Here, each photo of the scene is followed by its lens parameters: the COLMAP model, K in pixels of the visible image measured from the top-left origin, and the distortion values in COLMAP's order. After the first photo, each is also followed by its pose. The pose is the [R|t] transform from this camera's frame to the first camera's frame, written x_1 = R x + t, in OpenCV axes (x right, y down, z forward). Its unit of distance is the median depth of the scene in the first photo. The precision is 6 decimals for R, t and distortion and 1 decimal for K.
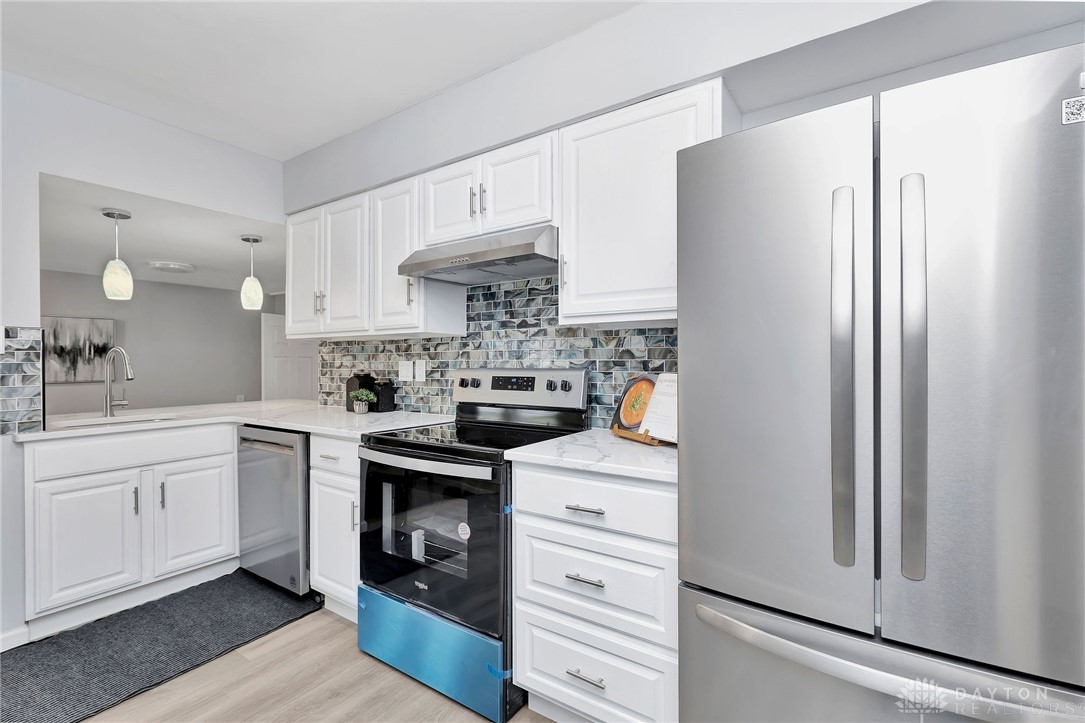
lens RADIAL K [[494.6, 0, 543.7], [0, 494.6, 356.5], [0, 0, 1]] dist [0.000810, 0.000113]
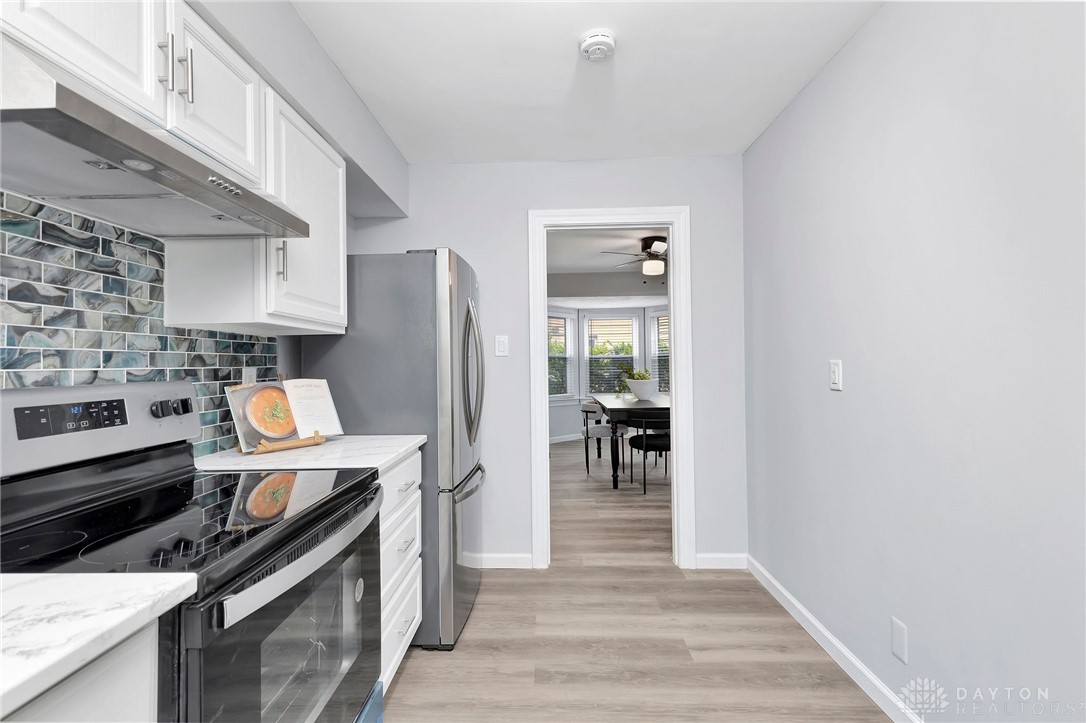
lens RADIAL K [[495.1, 0, 542.1], [0, 495.1, 363.5], [0, 0, 1]] dist [0.000810, 0.000113]
pose [[-0.565099, 0.008175, 0.824982, -0.732647], [0.006870, 0.999963, -0.005204, 0.007172], [-0.824994, 0.002727, -0.565135, 0.905362]]
